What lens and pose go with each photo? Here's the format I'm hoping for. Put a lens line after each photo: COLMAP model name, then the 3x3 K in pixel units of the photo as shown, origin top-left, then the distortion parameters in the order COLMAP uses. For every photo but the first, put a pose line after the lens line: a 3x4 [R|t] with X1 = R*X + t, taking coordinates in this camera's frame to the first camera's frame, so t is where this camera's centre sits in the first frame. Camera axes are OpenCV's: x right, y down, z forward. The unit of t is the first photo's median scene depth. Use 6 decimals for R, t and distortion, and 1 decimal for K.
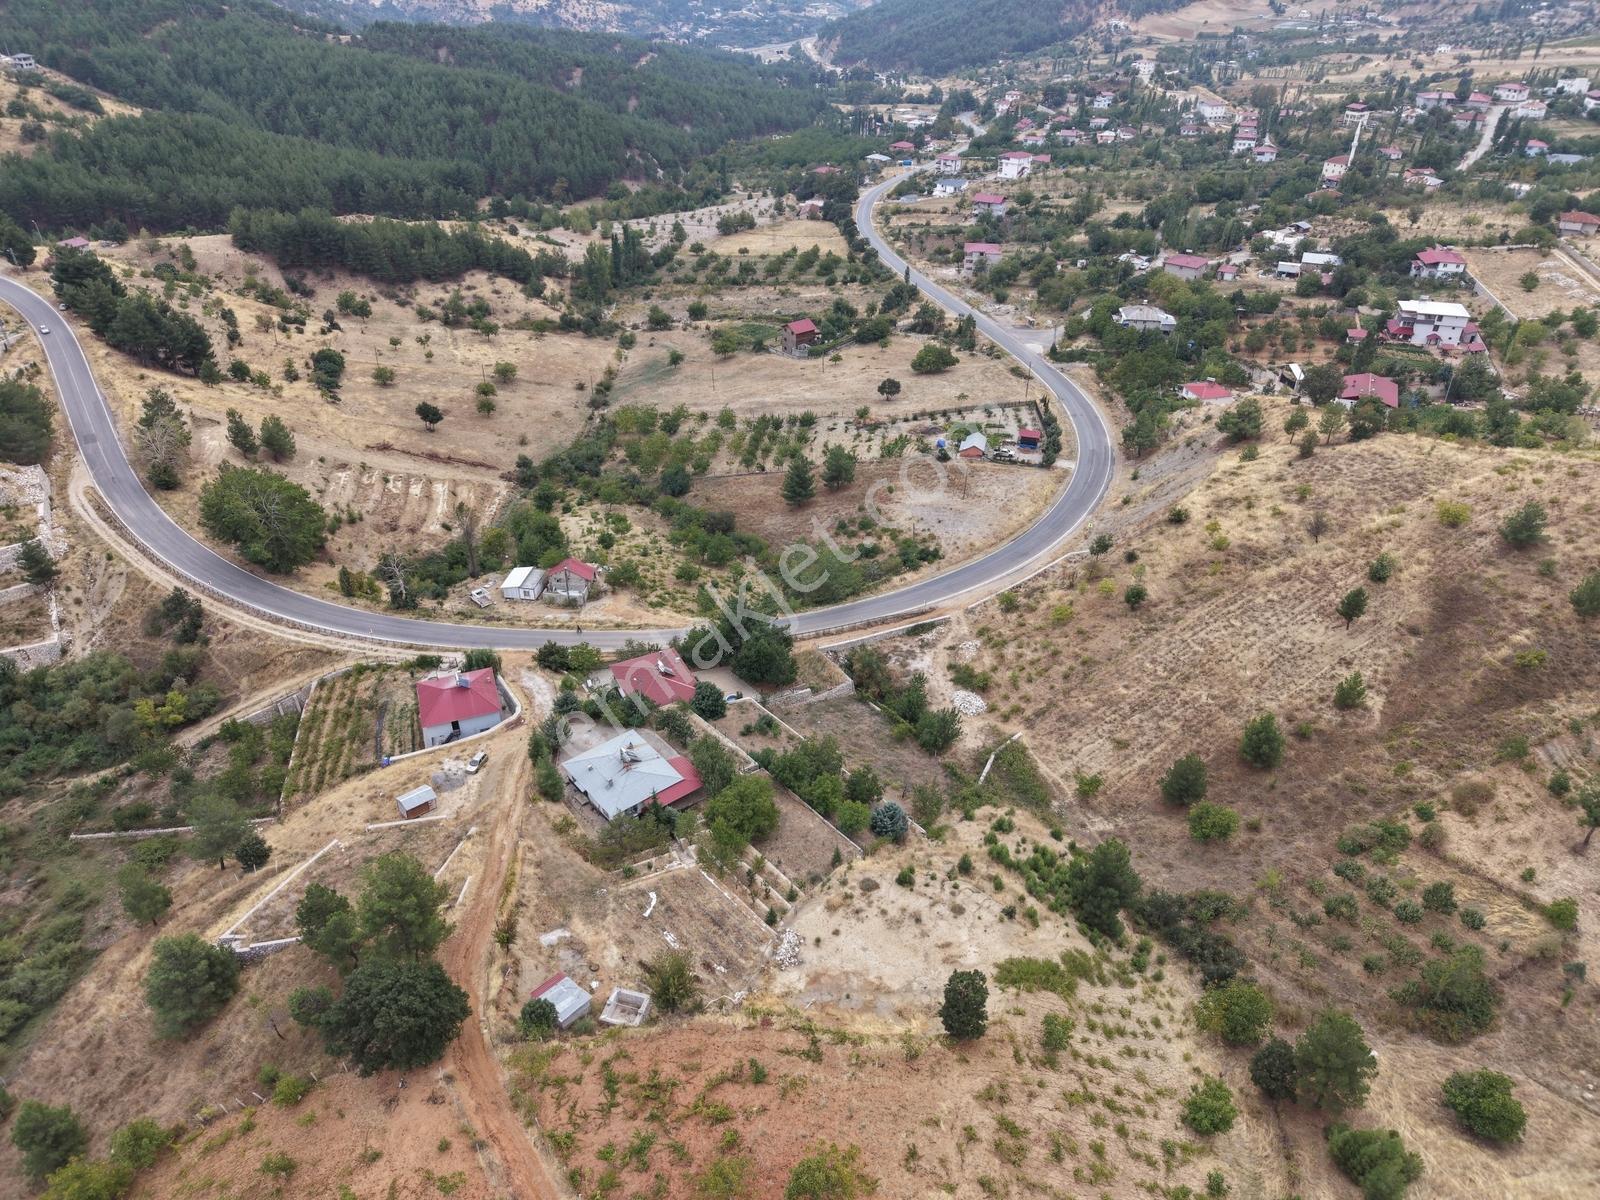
lens RADIAL K [[1068.5, 0, 790.9], [0, 1068.5, 593.8], [0, 0, 1]] dist [0.016846, -0.013952]
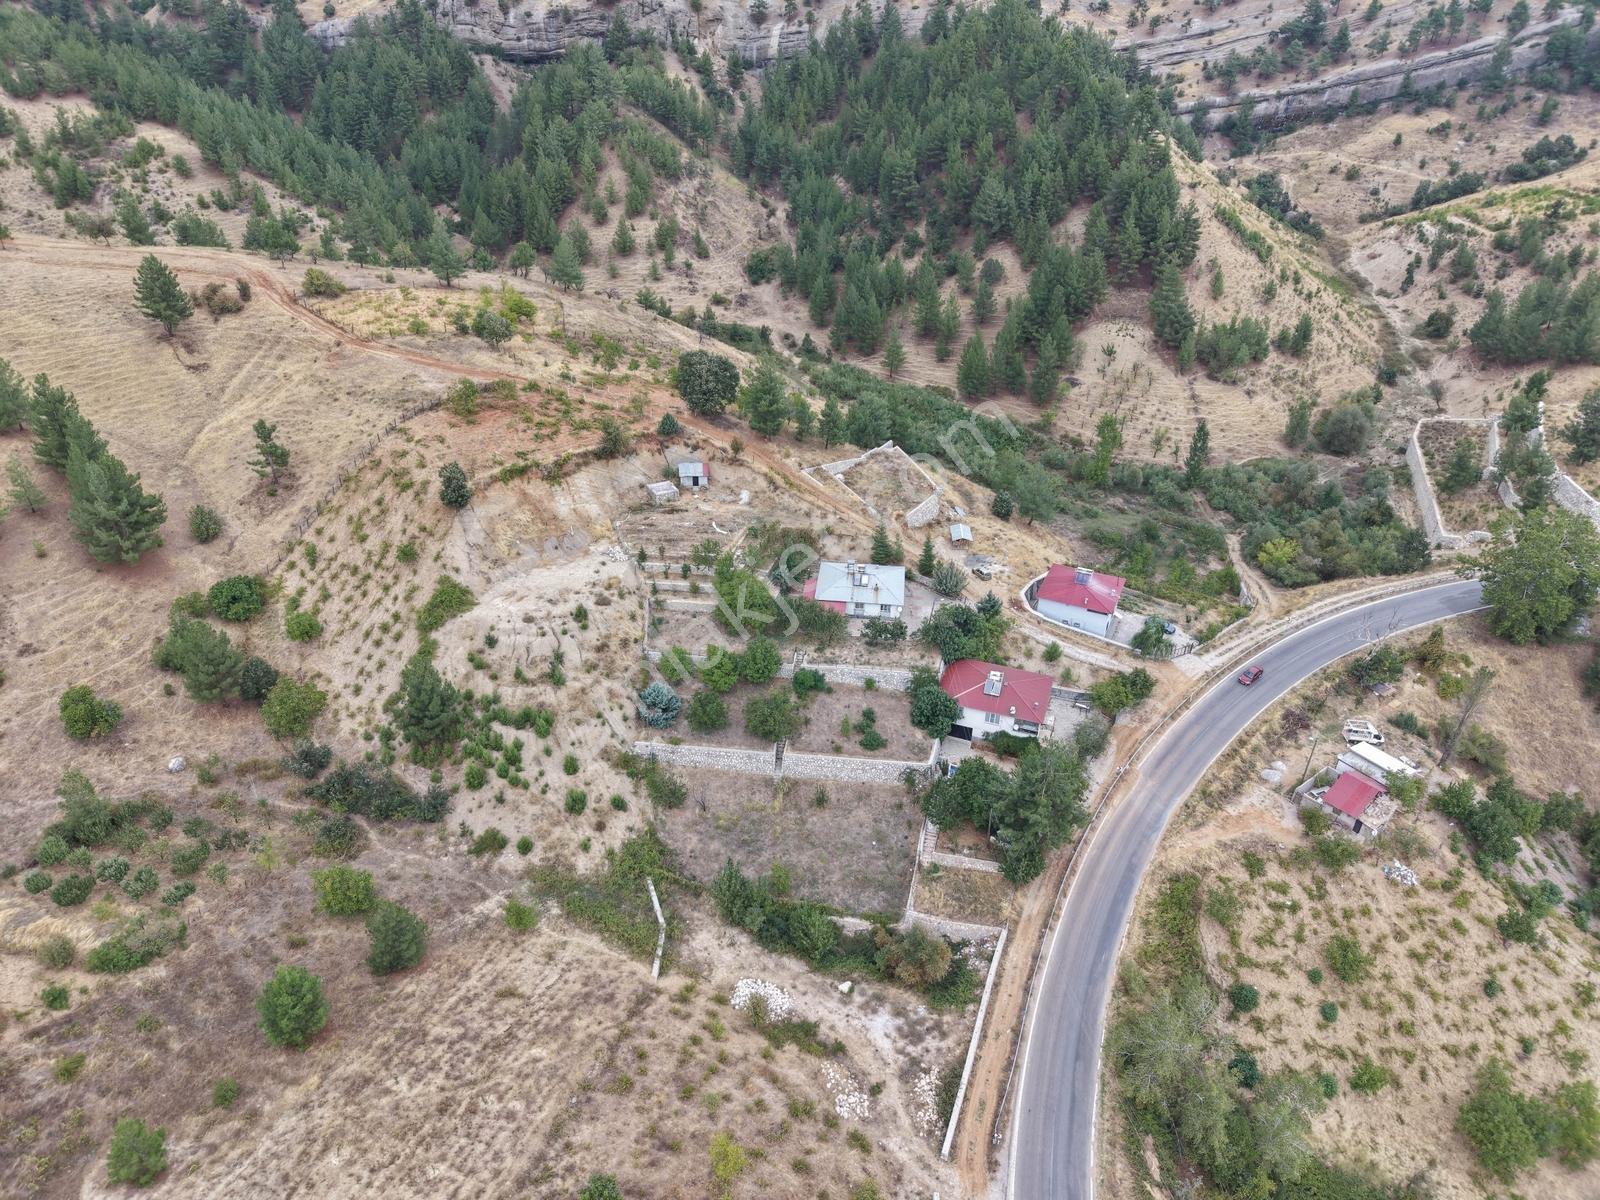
lens RADIAL K [[1068.5, 0, 792.4], [0, 1068.5, 594.9], [0, 0, 1]] dist [0.016846, -0.013952]
pose [[-0.706882, 0.369109, -0.603388, 0.393728], [-0.393820, 0.503222, 0.769203, -0.453382], [0.587558, 0.781362, -0.210356, 0.837072]]
